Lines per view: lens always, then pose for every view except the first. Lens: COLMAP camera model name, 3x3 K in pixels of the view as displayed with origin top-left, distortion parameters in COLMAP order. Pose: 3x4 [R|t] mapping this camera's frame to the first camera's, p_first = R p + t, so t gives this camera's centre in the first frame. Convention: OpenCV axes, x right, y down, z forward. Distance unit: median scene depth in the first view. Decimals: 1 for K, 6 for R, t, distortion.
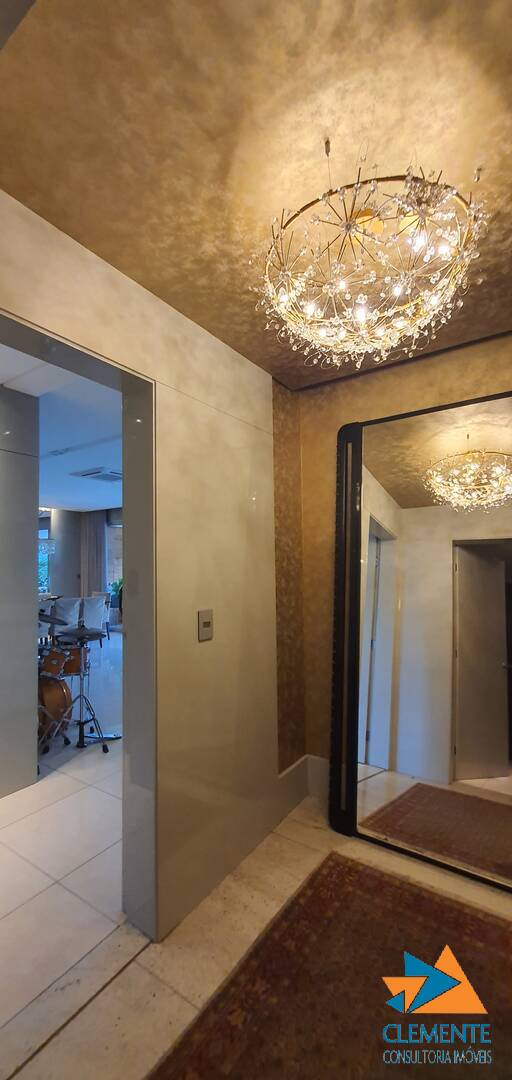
lens RADIAL K [[426.5, 0, 240.0], [0, 426.5, 546.4], [0, 0, 1]] dist [0.000125, -0.001069]
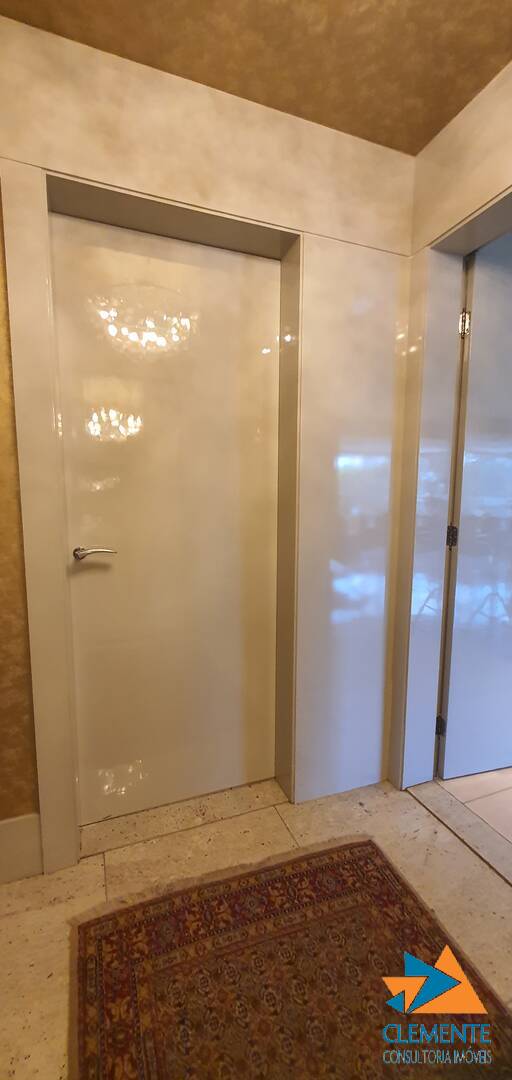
lens RADIAL K [[426.5, 0, 240.0], [0, 426.5, 546.4], [0, 0, 1]] dist [0.000125, -0.001069]
pose [[-0.562731, 0.113253, -0.818846, 0.585867], [0.042447, 0.993223, 0.108200, 0.126401], [0.825550, 0.026130, -0.563724, 0.824499]]
